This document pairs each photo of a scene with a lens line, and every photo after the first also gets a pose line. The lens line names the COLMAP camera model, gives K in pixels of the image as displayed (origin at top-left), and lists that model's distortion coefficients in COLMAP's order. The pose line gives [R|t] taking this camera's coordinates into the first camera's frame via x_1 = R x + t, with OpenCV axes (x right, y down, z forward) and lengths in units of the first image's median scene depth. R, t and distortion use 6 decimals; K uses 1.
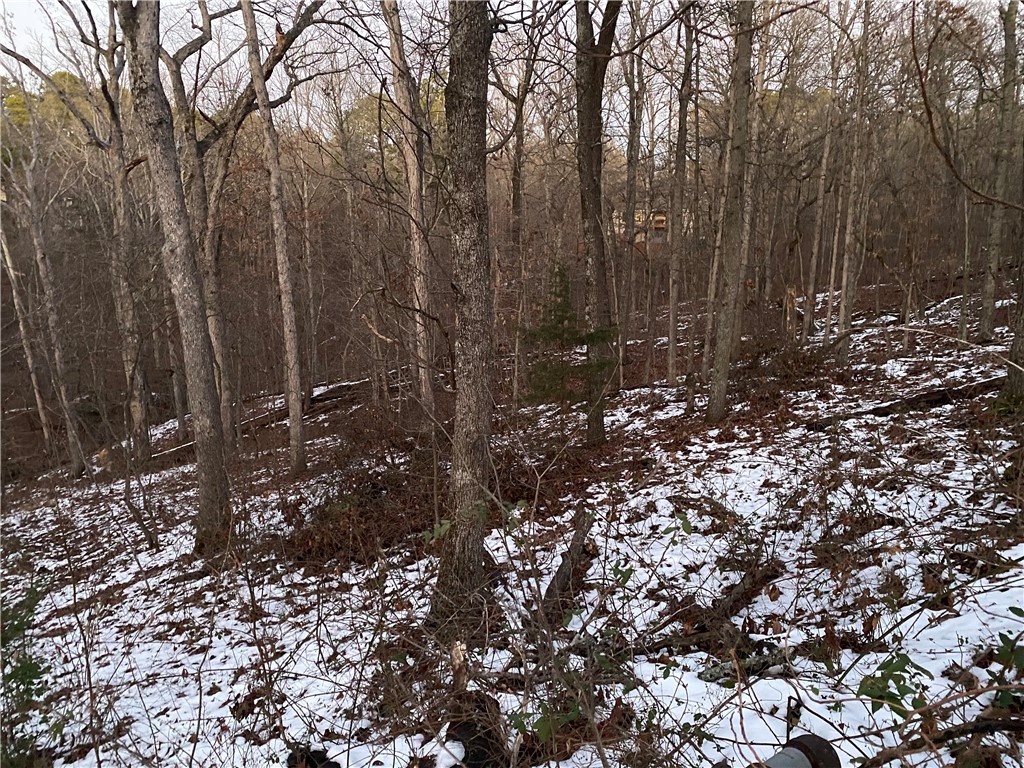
lens RADIAL K [[775.0, 0, 512.1], [0, 775.0, 395.9], [0, 0, 1]] dist [0.005460, 0.004288]
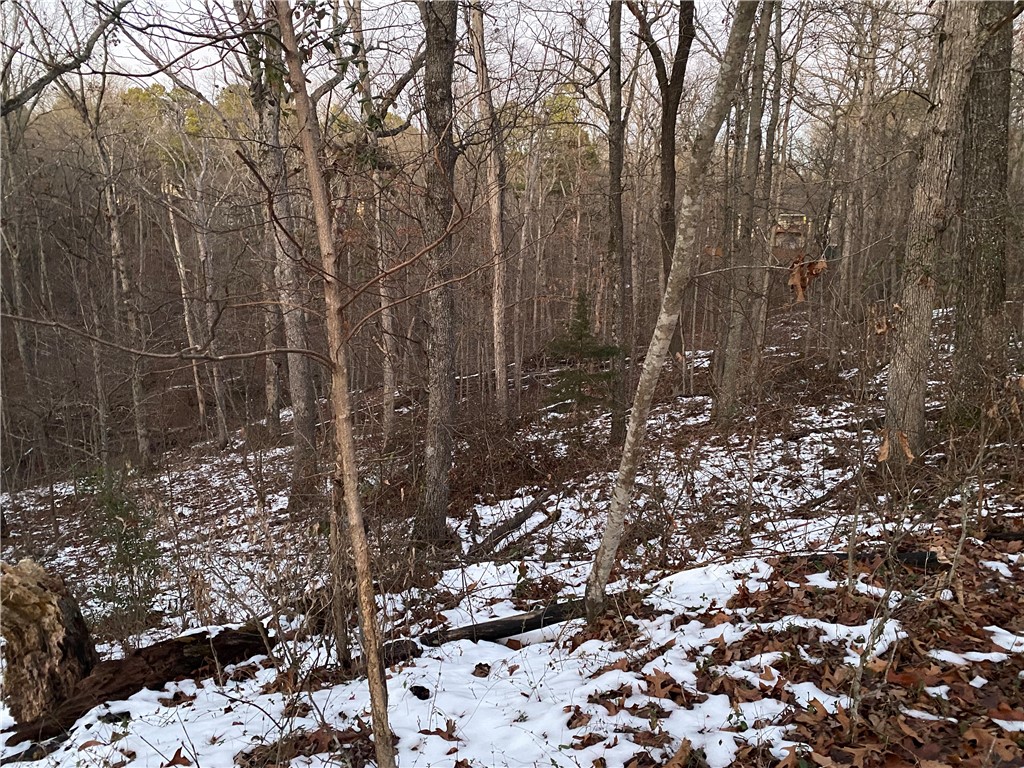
lens RADIAL K [[763.2, 0, 512.0], [0, 763.2, 384.0], [0, 0, 1]] dist [0.007509, 0.001089]
pose [[0.986001, 0.049063, -0.159360, 0.099348], [-0.051197, 0.998645, -0.009309, -0.004892], [0.158688, 0.017337, 0.987177, -0.126551]]
